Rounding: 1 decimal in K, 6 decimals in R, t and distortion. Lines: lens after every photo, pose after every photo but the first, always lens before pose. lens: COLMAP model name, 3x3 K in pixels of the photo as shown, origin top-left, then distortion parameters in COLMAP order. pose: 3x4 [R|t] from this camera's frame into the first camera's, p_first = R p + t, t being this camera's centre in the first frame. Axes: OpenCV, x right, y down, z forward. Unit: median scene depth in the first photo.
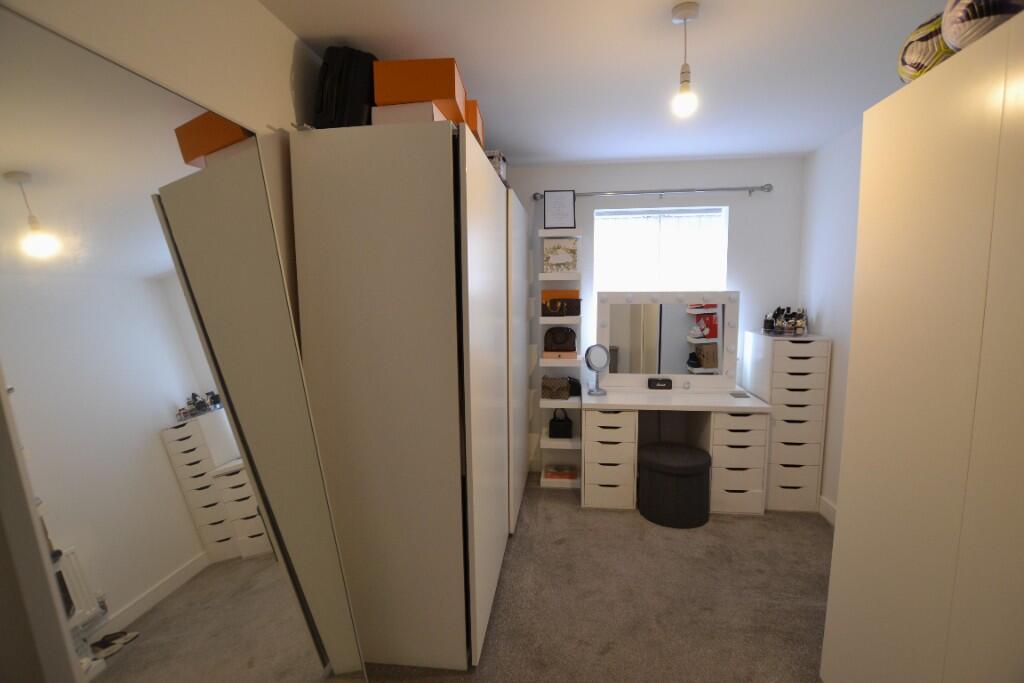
lens RADIAL K [[463.6, 0, 512.0], [0, 463.6, 341.5], [0, 0, 1]] dist [-0.017223, 0.000847]
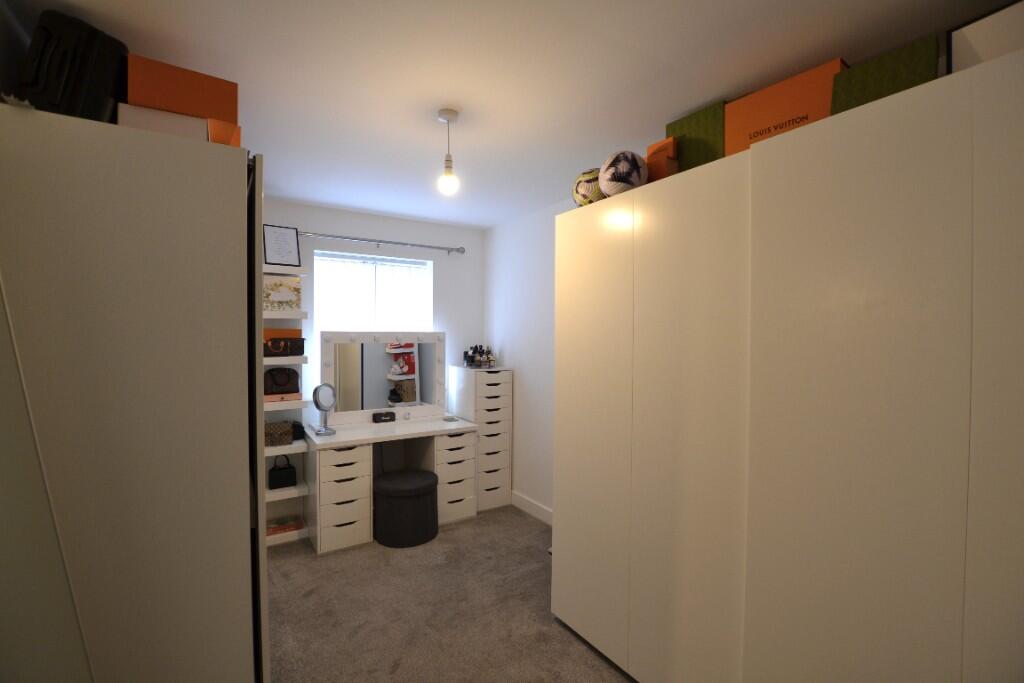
lens RADIAL K [[463.6, 0, 512.0], [0, 463.6, 341.5], [0, 0, 1]] dist [-0.017223, 0.000847]
pose [[0.761044, 0.001687, 0.648698, -0.162387], [0.057775, 0.995846, -0.070370, 0.009545], [-0.646122, 0.091033, 0.757785, -0.022882]]
